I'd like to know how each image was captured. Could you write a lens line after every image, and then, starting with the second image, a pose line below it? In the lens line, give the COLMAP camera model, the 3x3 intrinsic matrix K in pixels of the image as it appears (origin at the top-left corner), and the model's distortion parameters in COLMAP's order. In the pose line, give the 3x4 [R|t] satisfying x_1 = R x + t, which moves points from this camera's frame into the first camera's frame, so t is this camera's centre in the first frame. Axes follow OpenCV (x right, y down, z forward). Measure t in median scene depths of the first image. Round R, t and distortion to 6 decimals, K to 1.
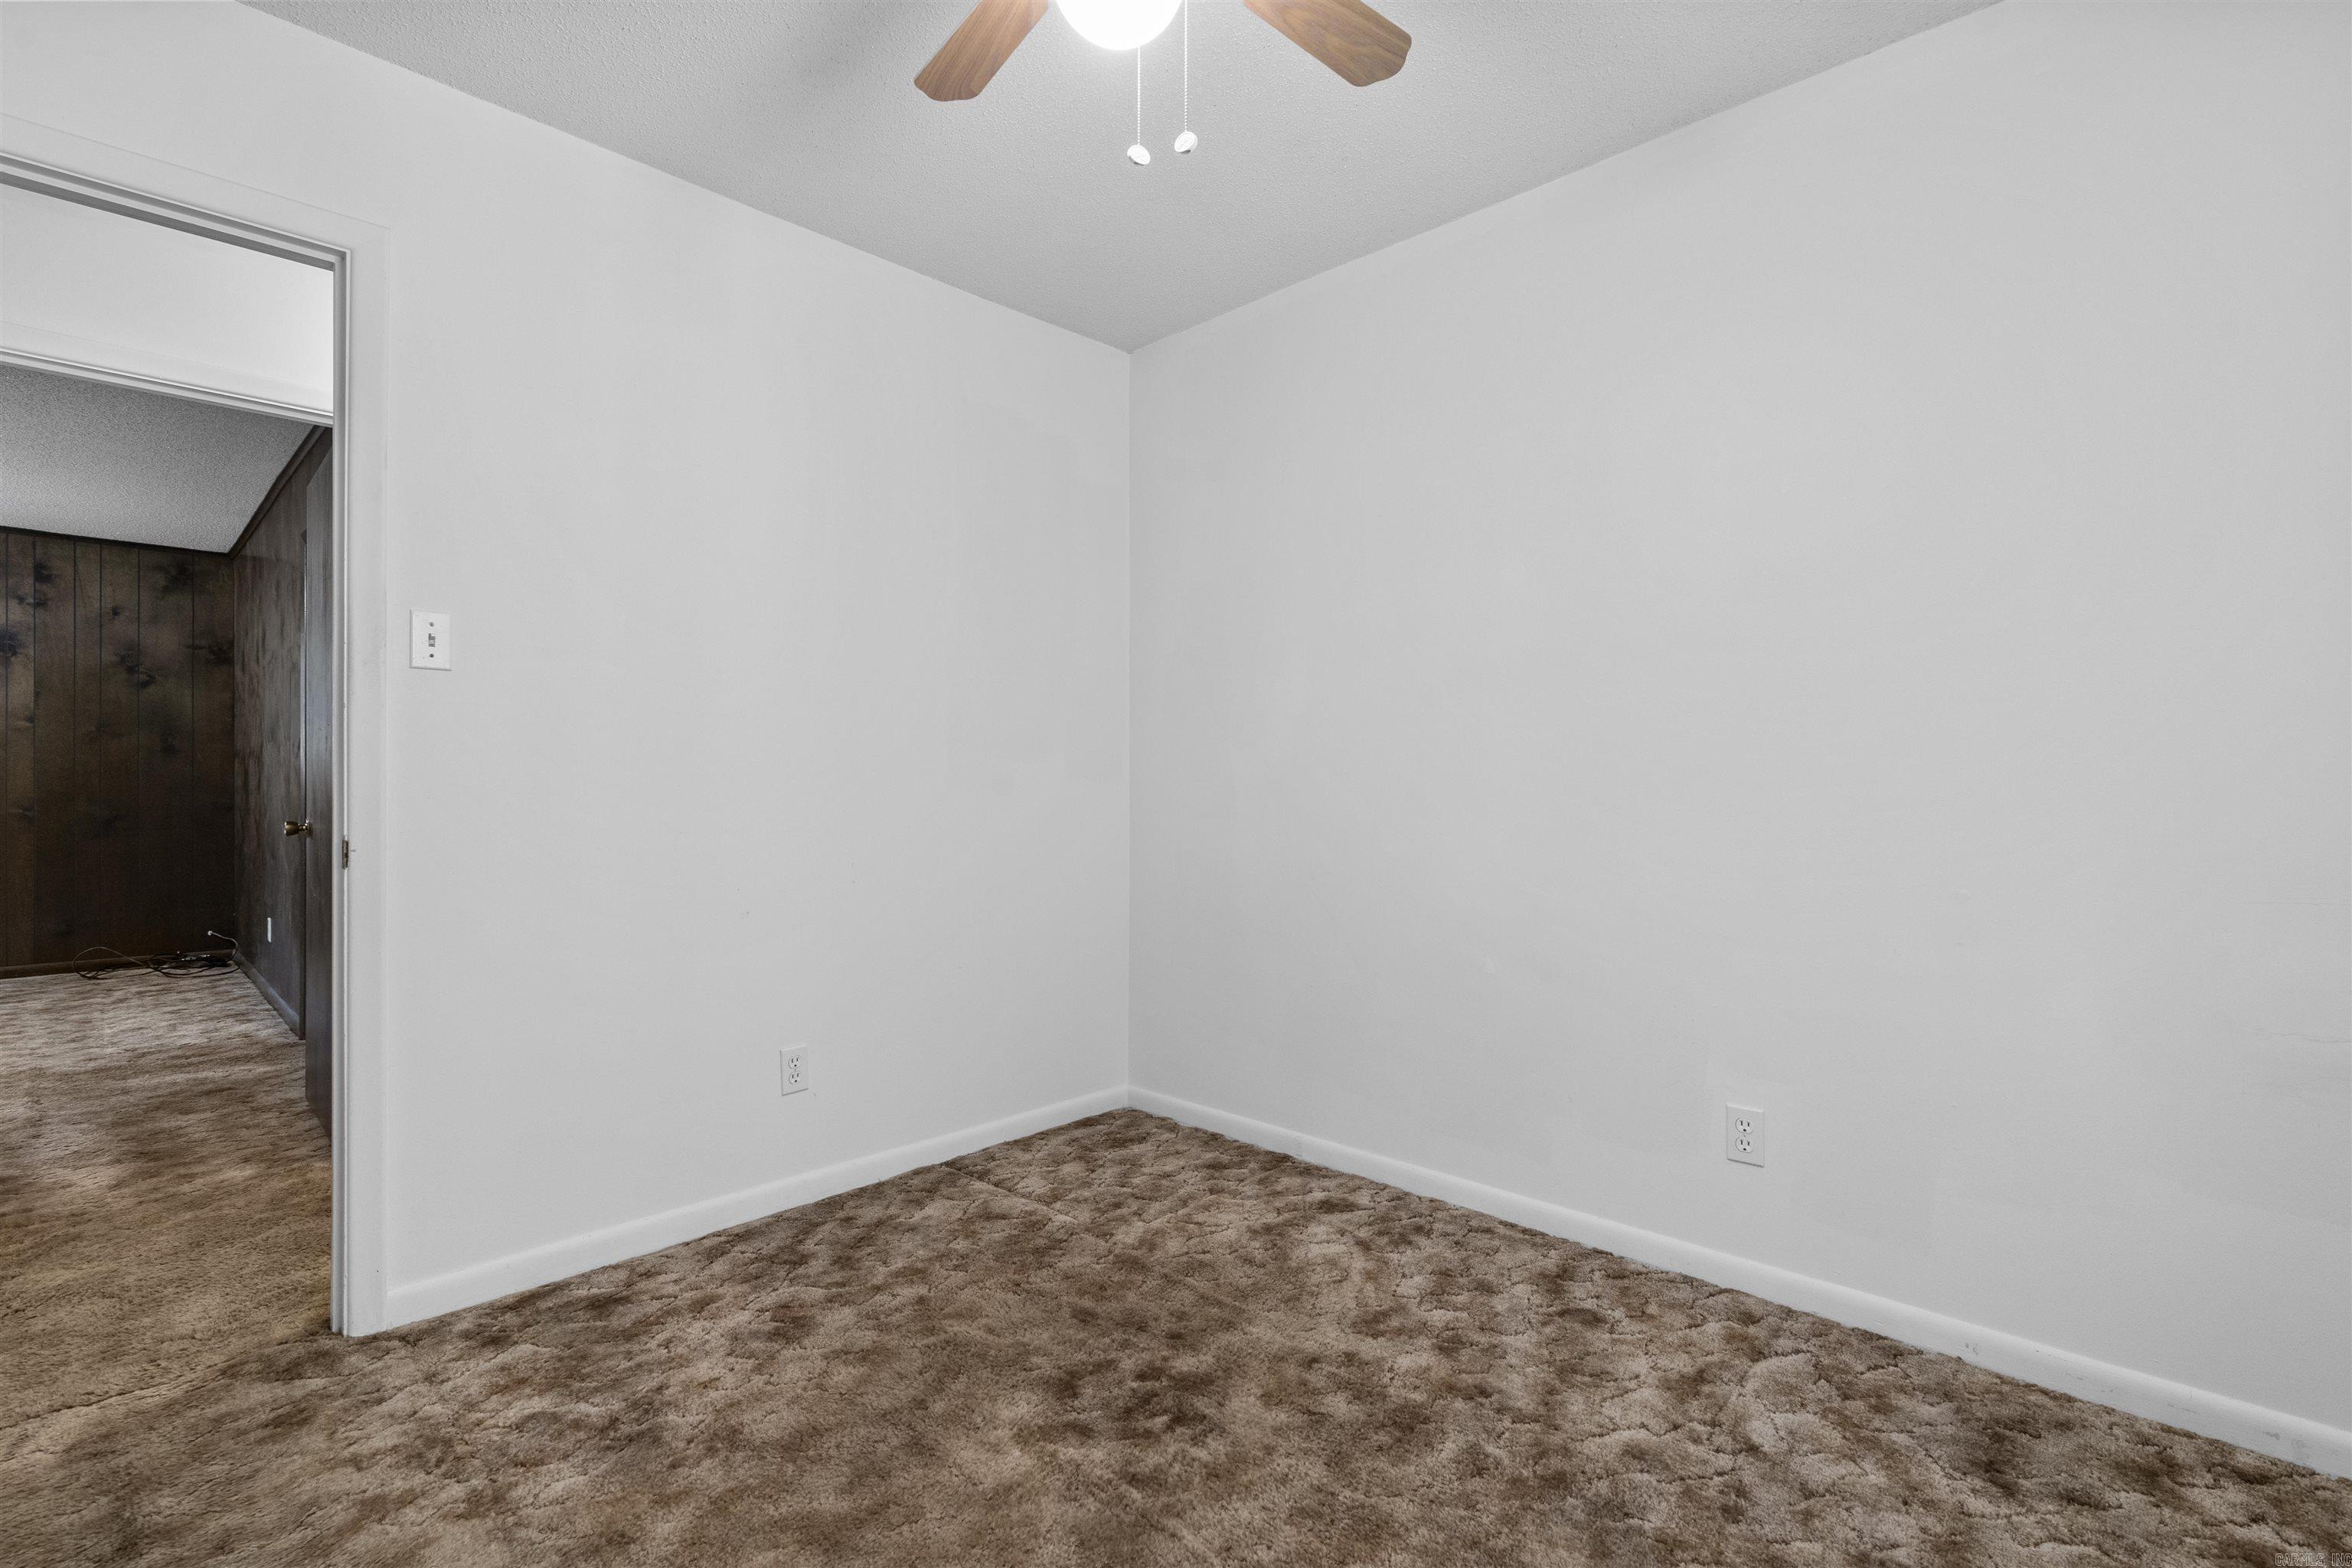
lens RADIAL K [[1070.9, 0, 1179.7], [0, 1070.9, 777.8], [0, 0, 1]] dist [-0.005385, 0.000704]
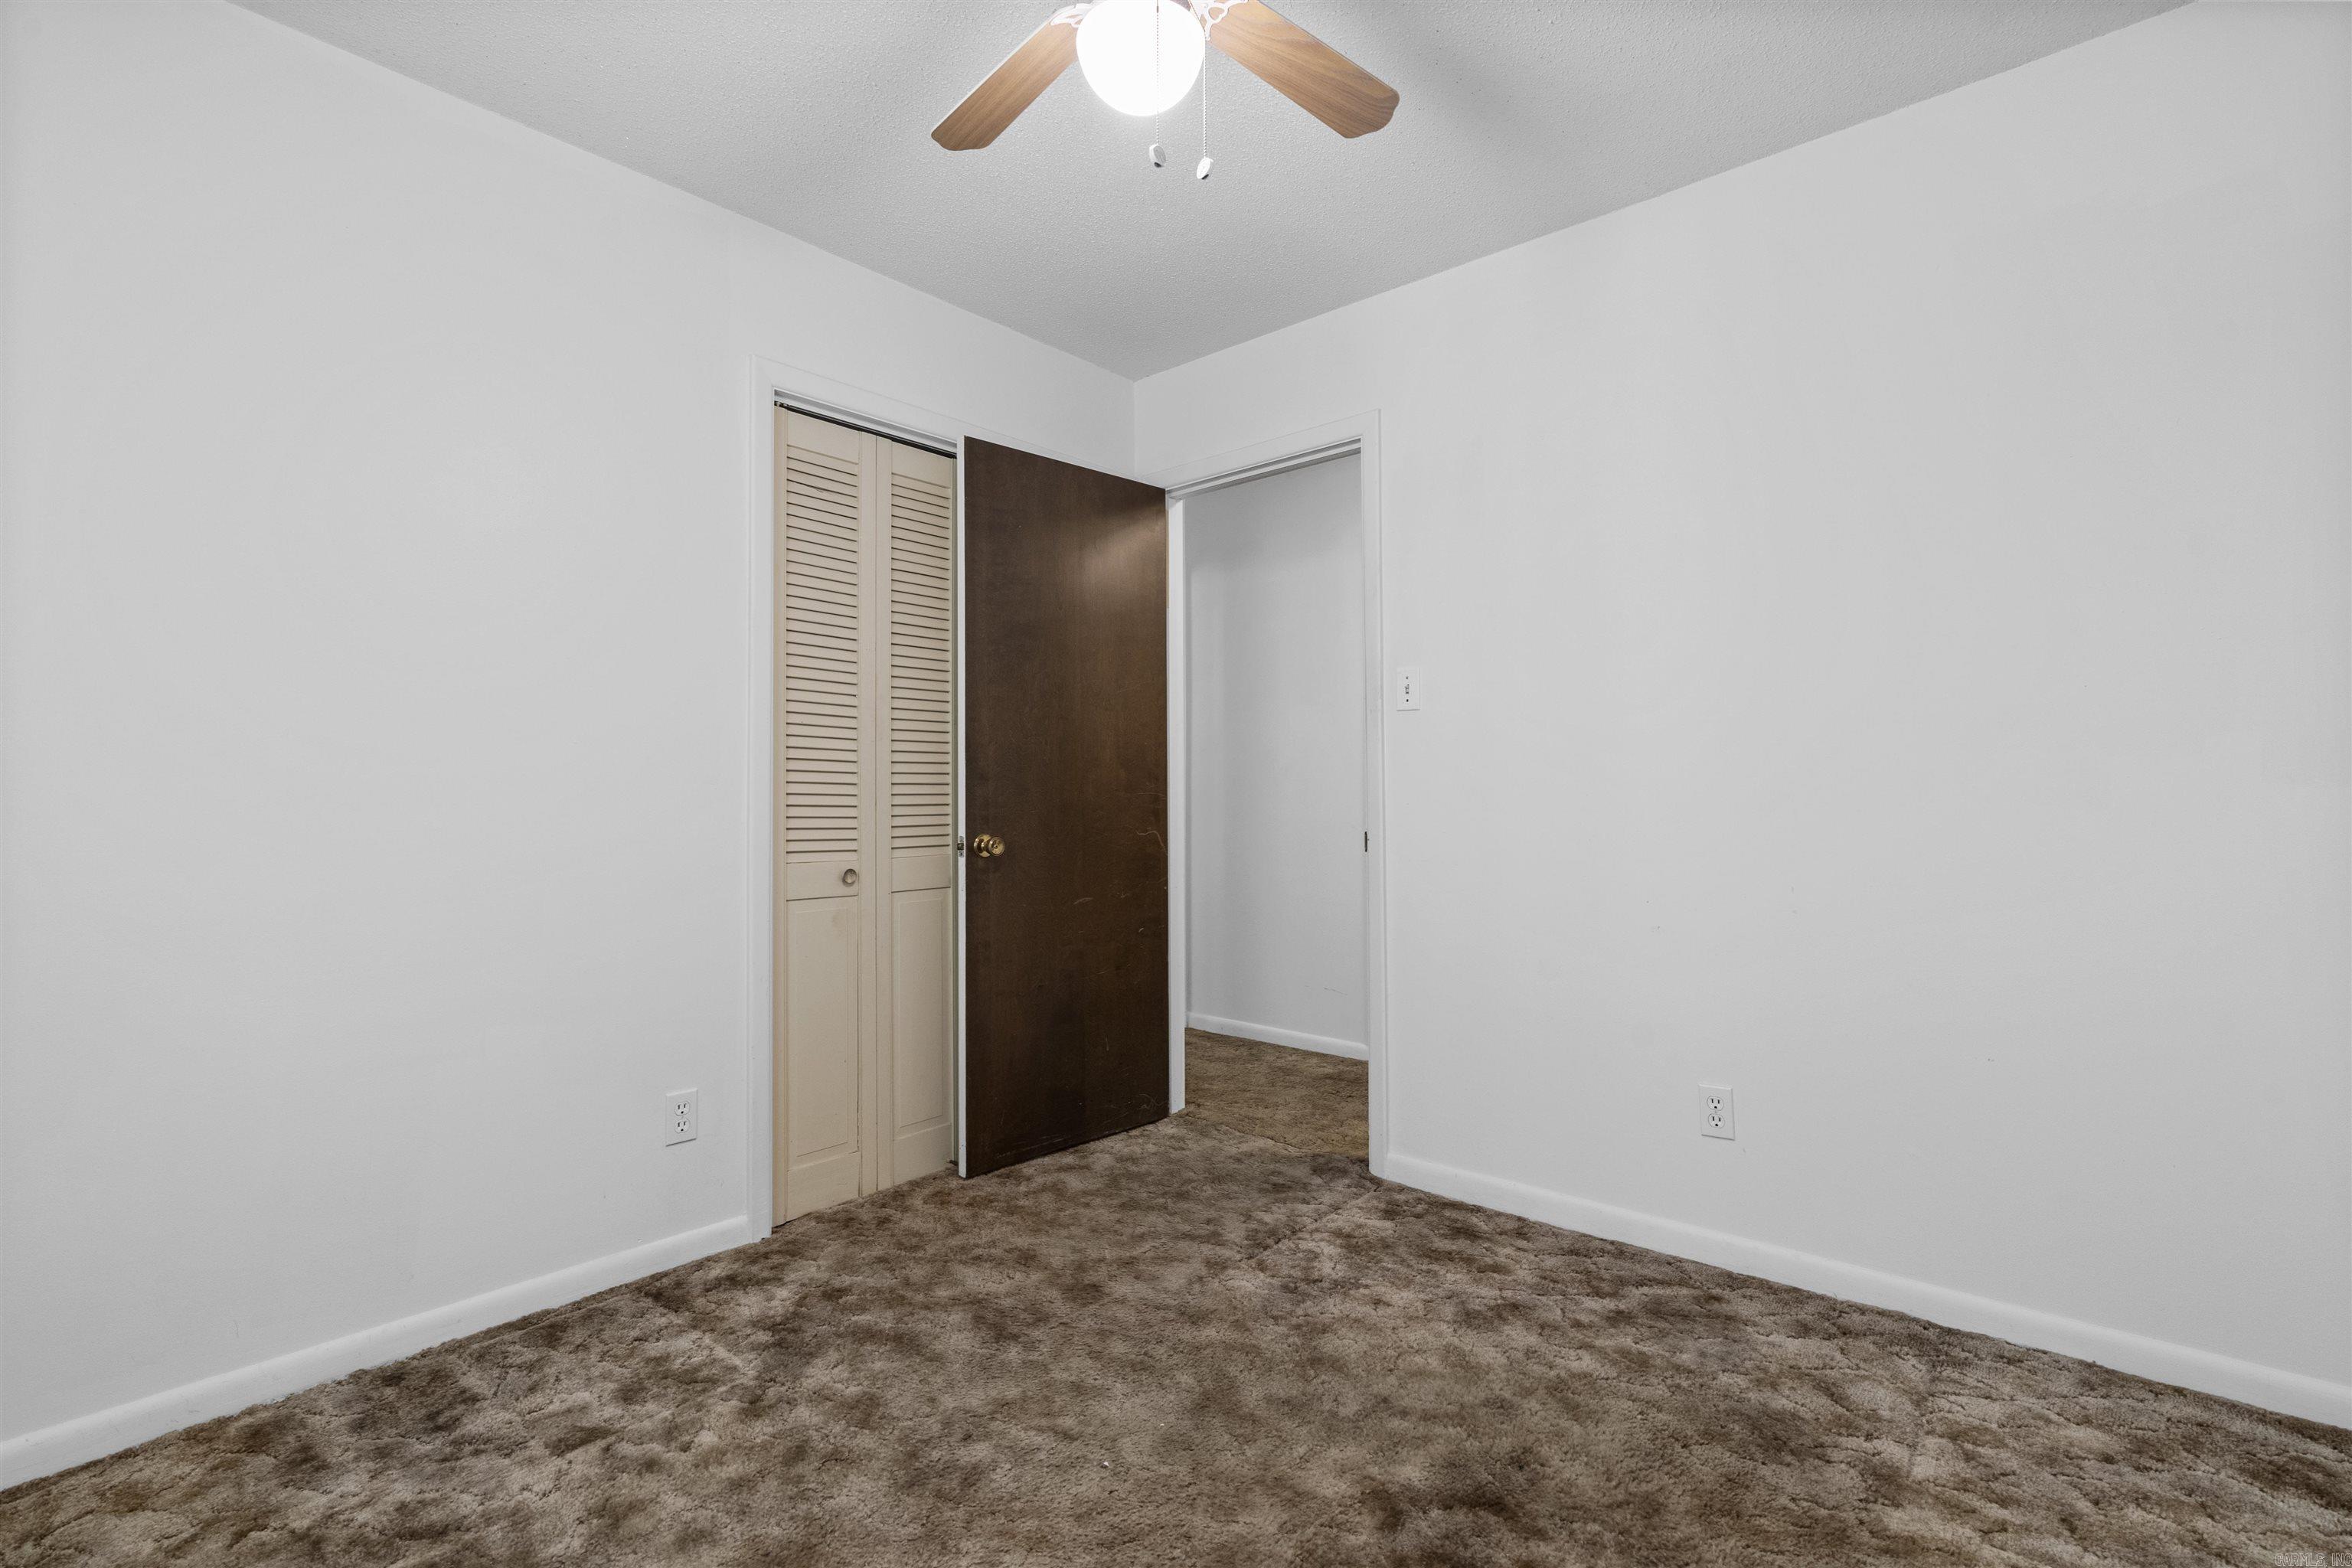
lens RADIAL K [[1070.9, 0, 1179.7], [0, 1070.9, 777.8], [0, 0, 1]] dist [-0.005385, 0.000704]
pose [[0.039878, -0.015517, -0.999084, 0.628655], [0.009497, 0.999840, -0.015150, 0.002165], [0.999159, -0.008884, 0.040019, 0.625320]]
